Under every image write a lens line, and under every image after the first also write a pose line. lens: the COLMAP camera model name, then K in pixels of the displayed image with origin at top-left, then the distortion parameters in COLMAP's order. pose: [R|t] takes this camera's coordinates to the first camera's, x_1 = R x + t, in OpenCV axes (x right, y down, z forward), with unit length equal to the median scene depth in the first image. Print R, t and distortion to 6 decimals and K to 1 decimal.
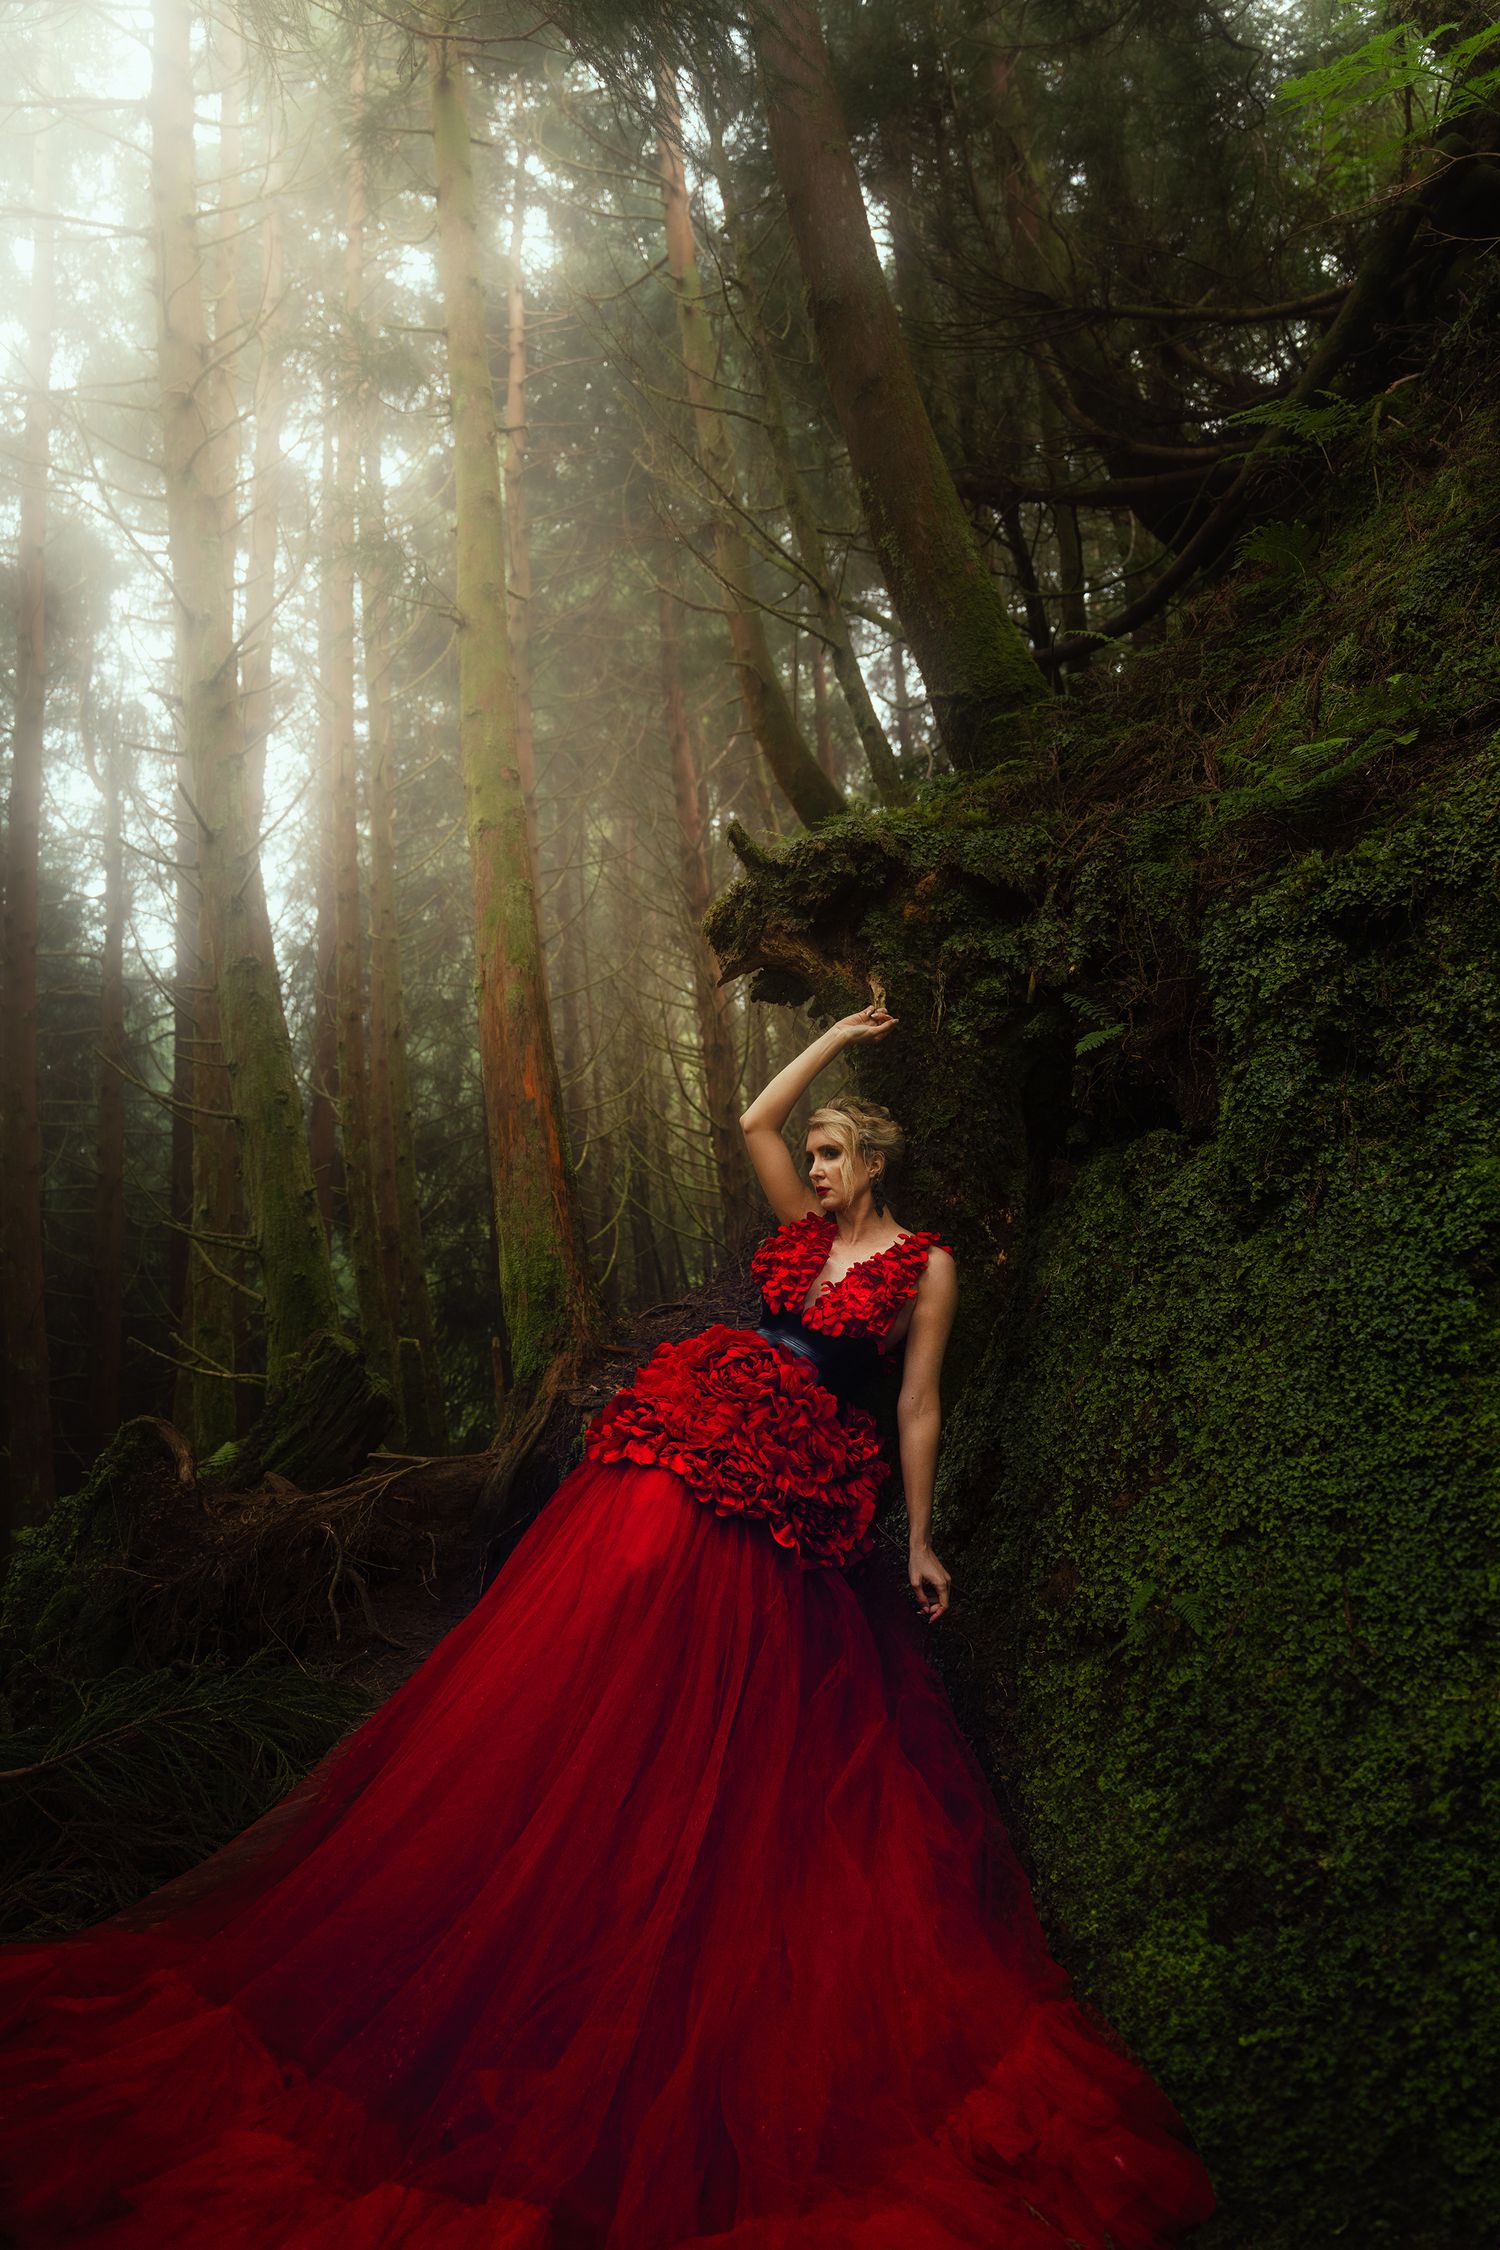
lens RADIAL K [[1499.1, 0, 750.0], [0, 1499.1, 1125.0], [0, 0, 1]] dist [-0.025516, -0.005775]
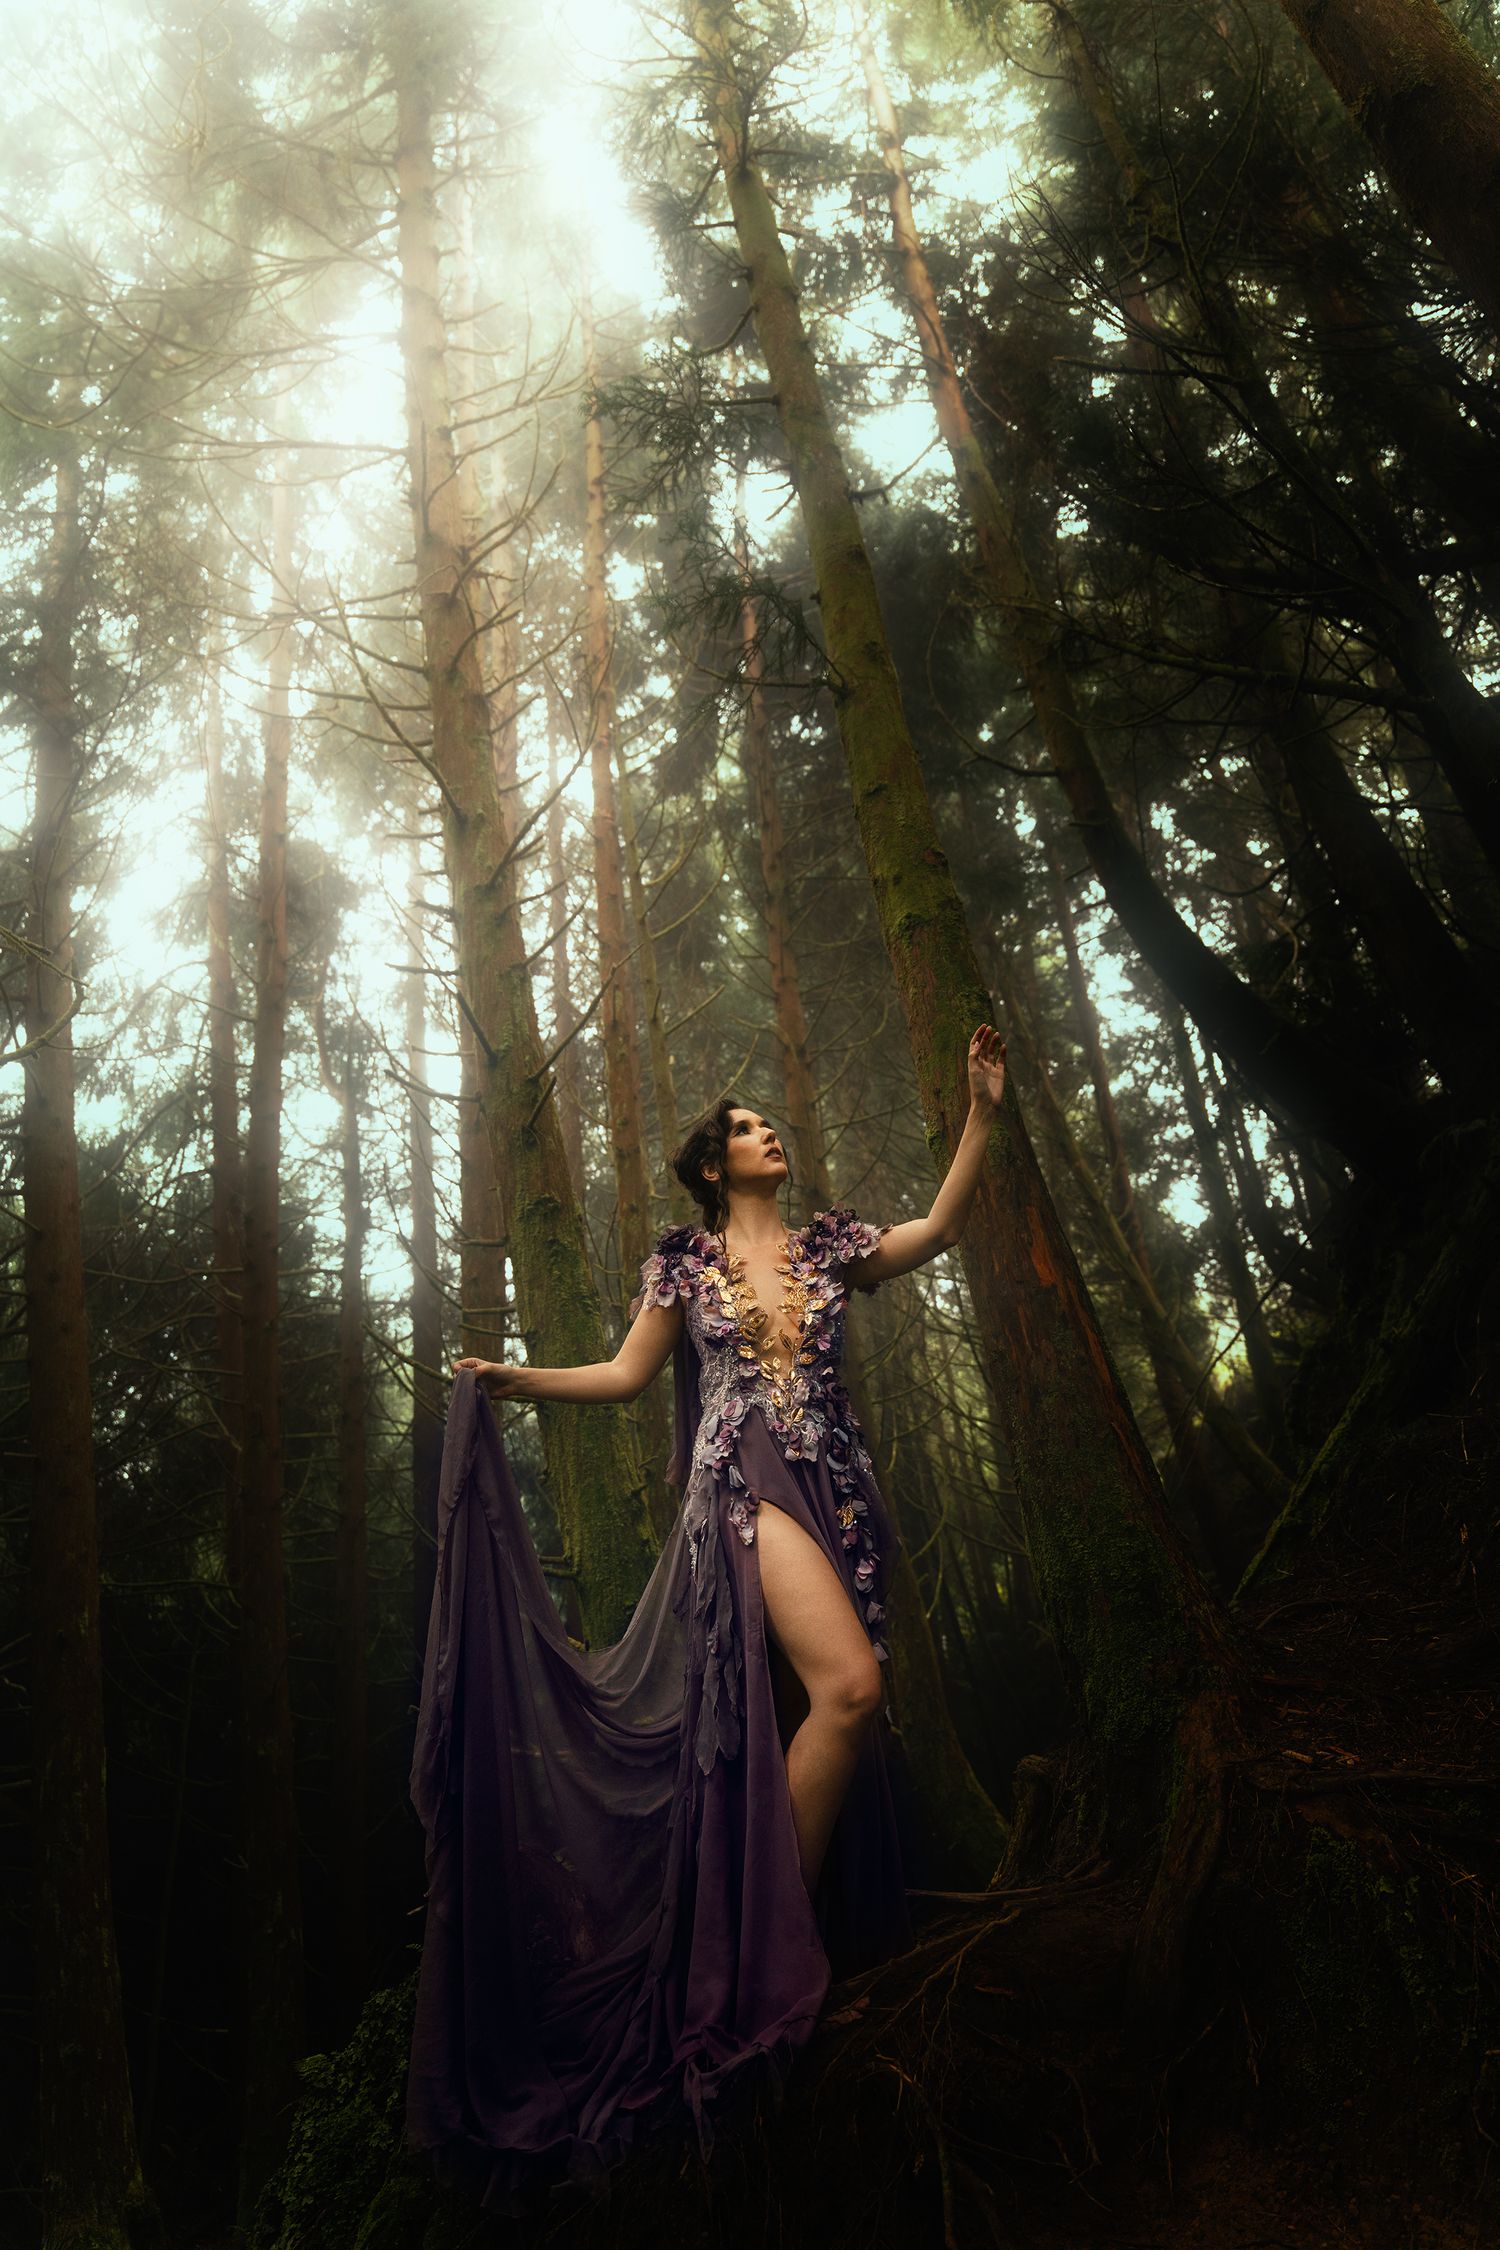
lens RADIAL K [[1499.1, 0, 750.0], [0, 1499.1, 1125.0], [0, 0, 1]] dist [-0.025516, -0.005775]
pose [[0.988494, -0.092169, -0.119936, -0.124567], [0.064299, 0.973747, -0.218364, 0.031641], [0.136913, 0.208140, 0.968469, 0.222568]]
